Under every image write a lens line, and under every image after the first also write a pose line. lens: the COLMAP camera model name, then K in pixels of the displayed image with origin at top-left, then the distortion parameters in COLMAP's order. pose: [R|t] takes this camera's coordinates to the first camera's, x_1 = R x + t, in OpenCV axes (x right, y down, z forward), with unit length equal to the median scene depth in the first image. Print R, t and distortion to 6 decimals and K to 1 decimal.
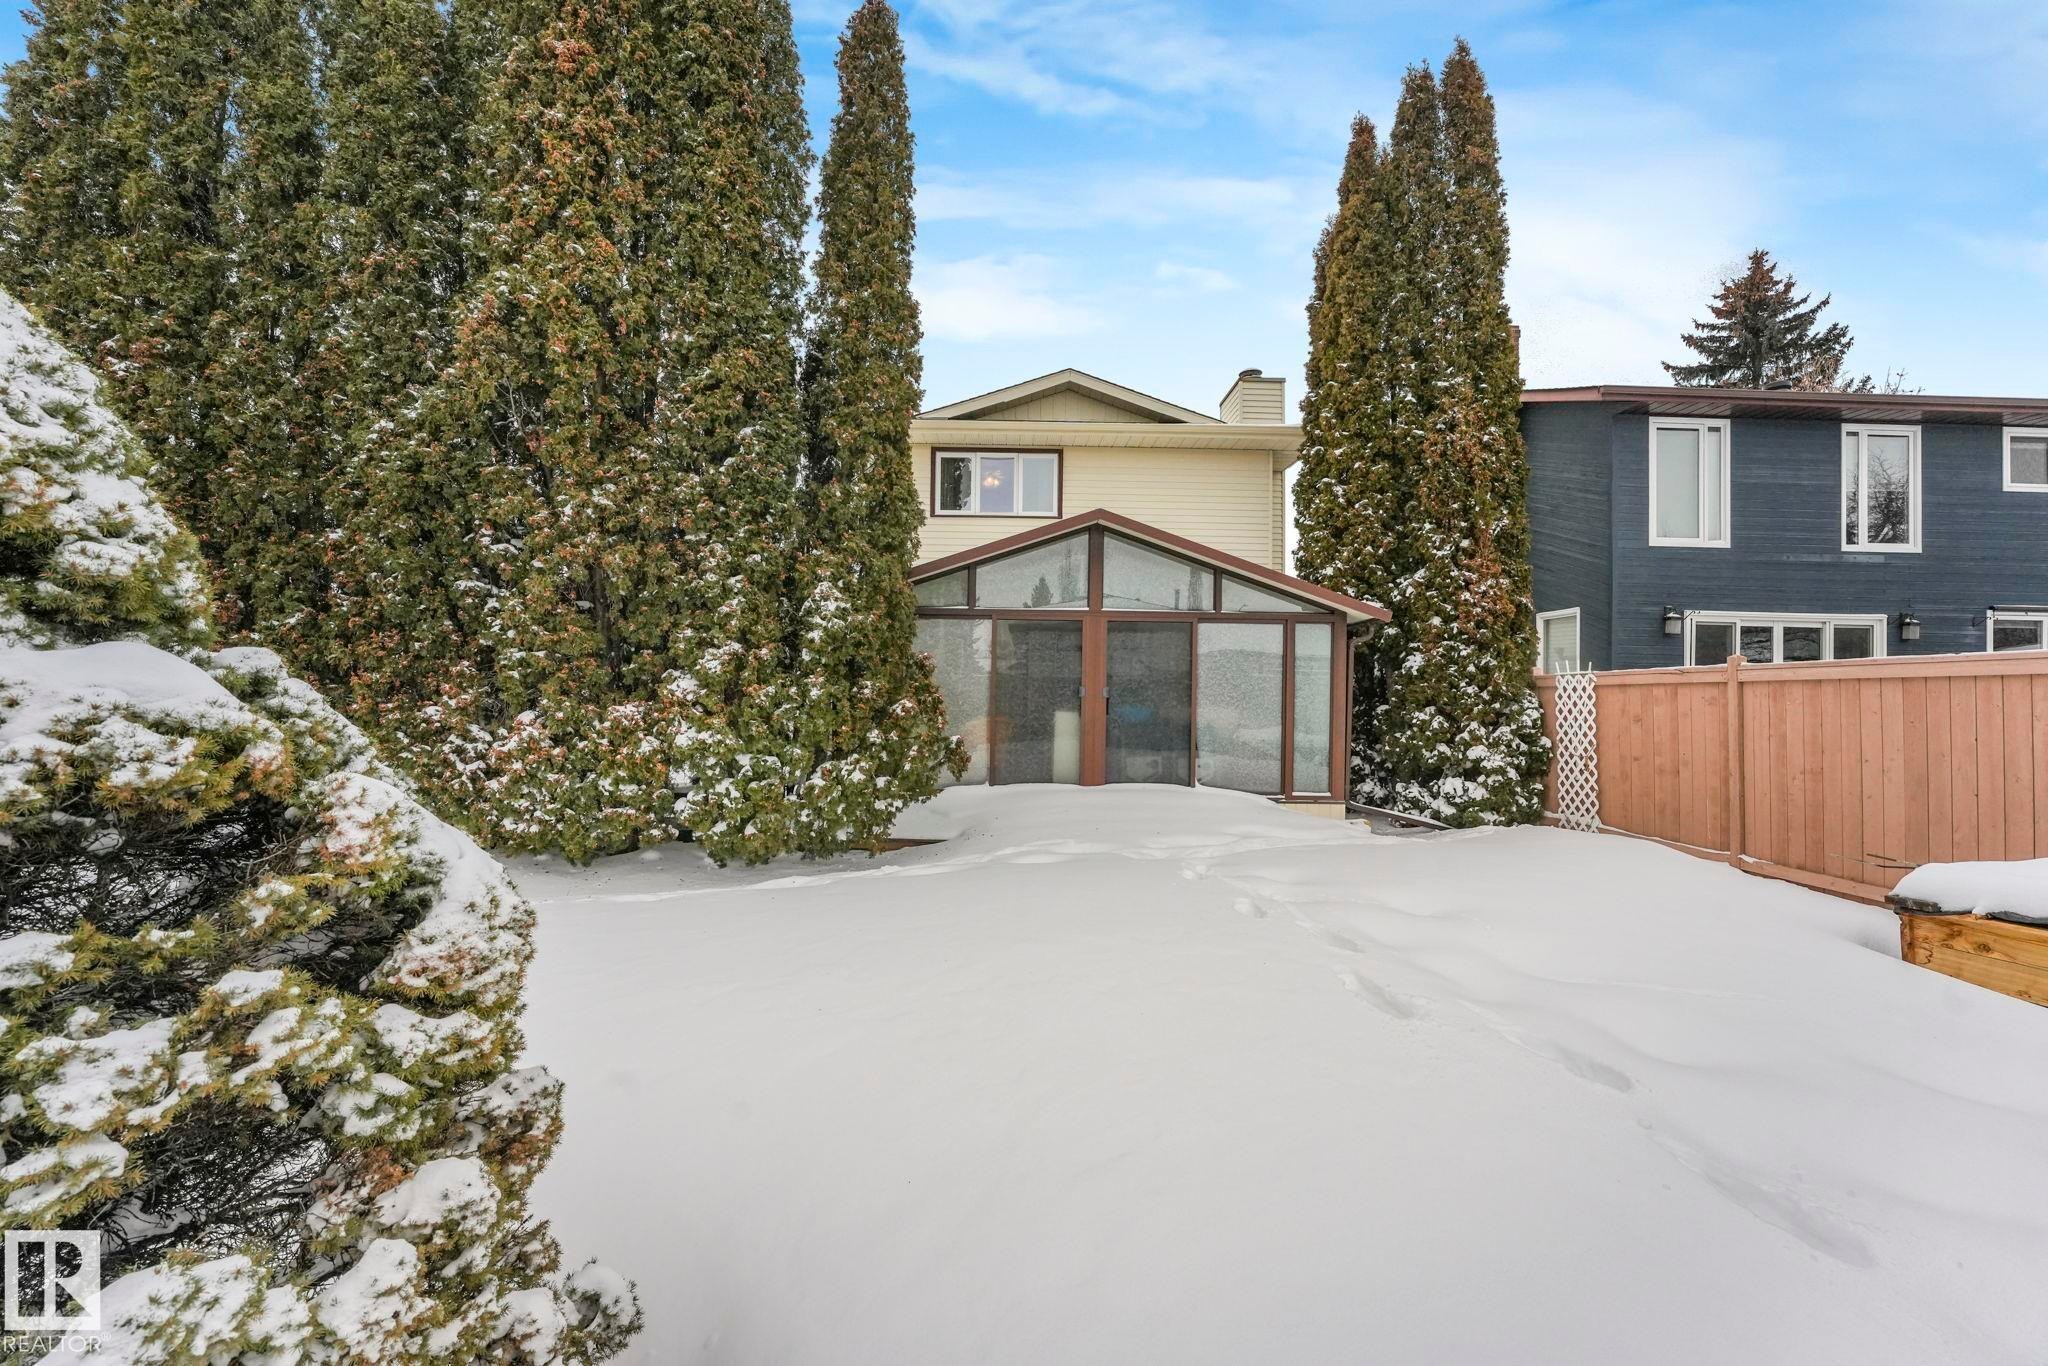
lens RADIAL K [[822.7, 0, 1025.0], [0, 822.7, 672.6], [0, 0, 1]] dist [-0.023104, 0.000483]
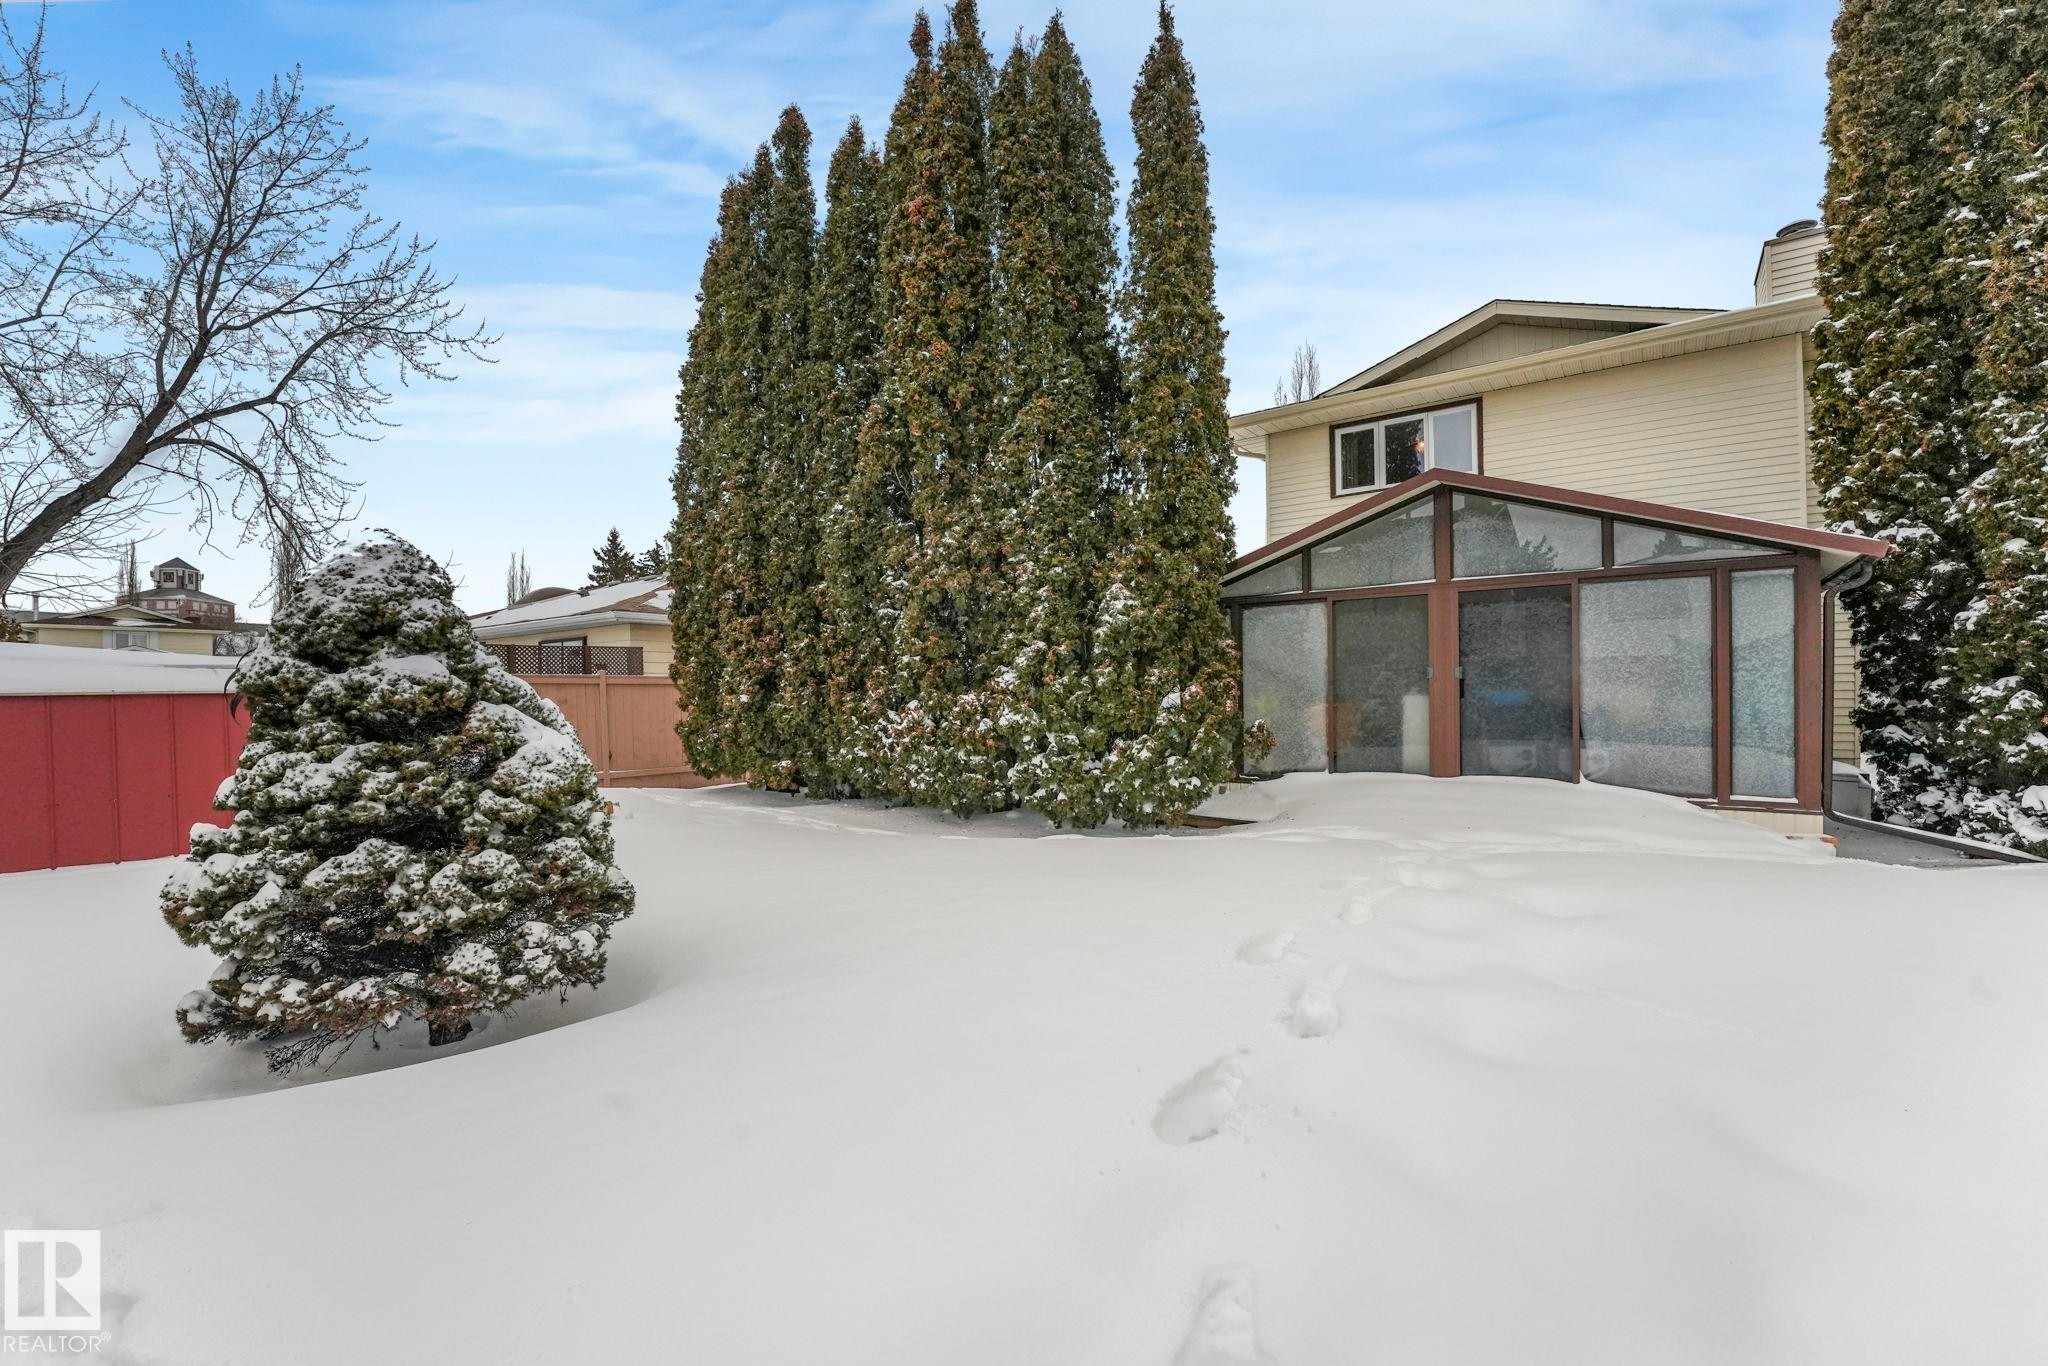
lens RADIAL K [[849.9, 0, 1024.0], [0, 849.9, 683.0], [0, 0, 1]] dist [-0.021240, 0.000238]
pose [[0.787863, -0.029440, -0.615146, 0.386462], [0.037679, 0.999290, 0.000433, 0.022563], [0.614697, -0.023519, 0.788413, -0.012451]]
